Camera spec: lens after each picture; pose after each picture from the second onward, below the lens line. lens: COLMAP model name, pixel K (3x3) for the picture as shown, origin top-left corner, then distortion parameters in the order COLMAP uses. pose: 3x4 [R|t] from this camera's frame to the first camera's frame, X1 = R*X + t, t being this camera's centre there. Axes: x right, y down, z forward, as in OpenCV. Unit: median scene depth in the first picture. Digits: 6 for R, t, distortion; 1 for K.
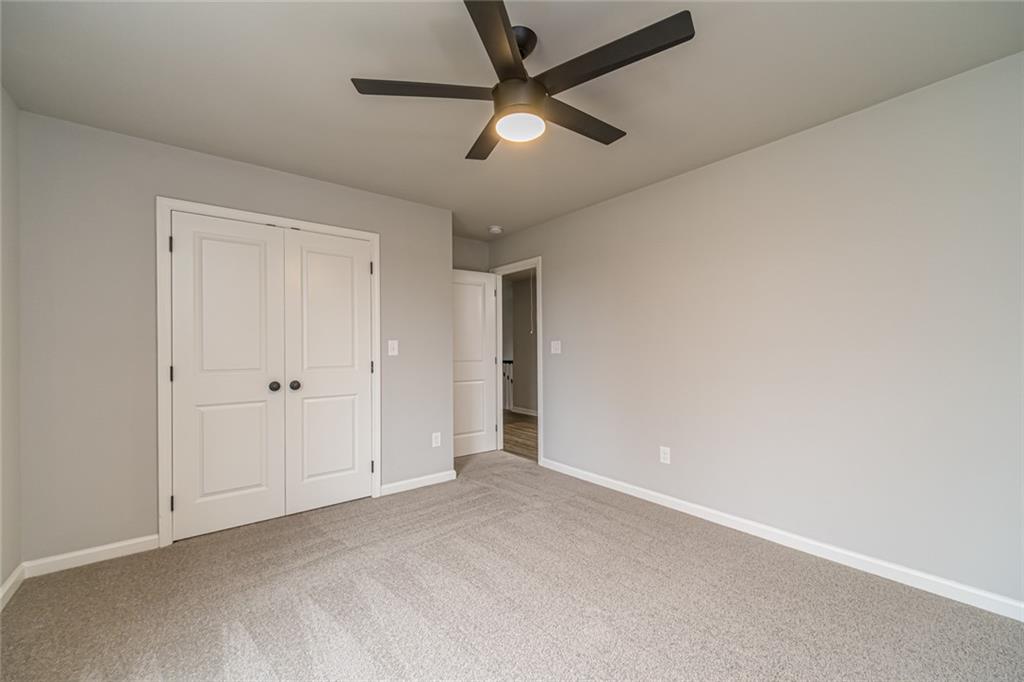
lens RADIAL K [[399.5, 0, 514.0], [0, 399.5, 340.3], [0, 0, 1]] dist [0.004520, -0.000064]
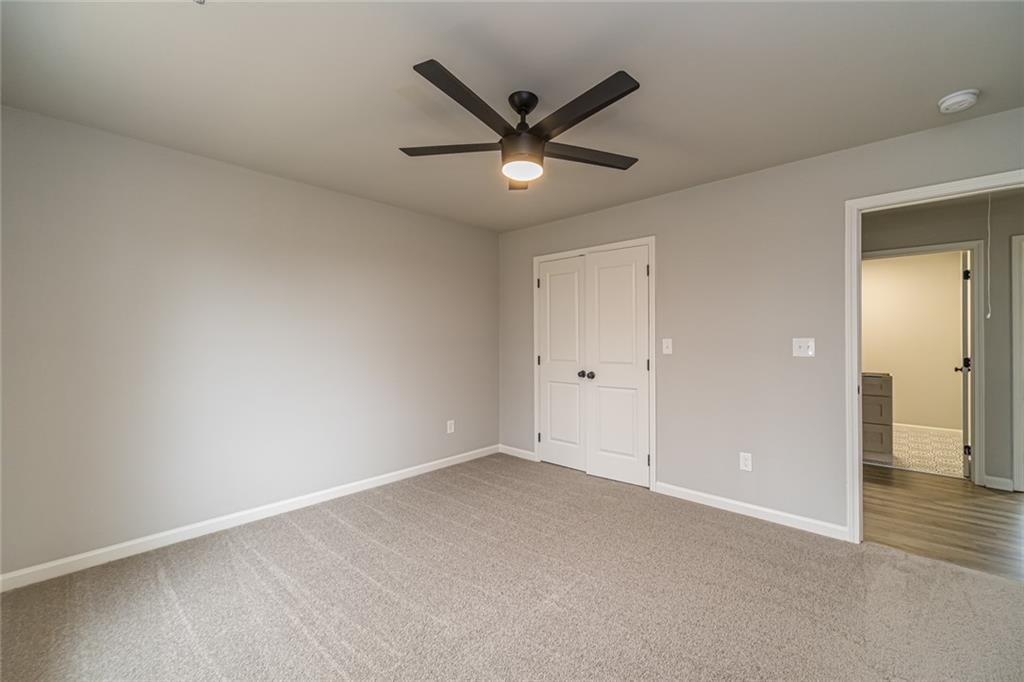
lens RADIAL K [[399.5, 0, 514.0], [0, 399.5, 340.3], [0, 0, 1]] dist [0.004520, -0.000064]
pose [[0.184742, -0.008641, -0.982749, 0.609423], [0.007202, 0.999946, -0.007438, 0.008320], [0.982761, -0.005704, 0.184794, 0.460926]]
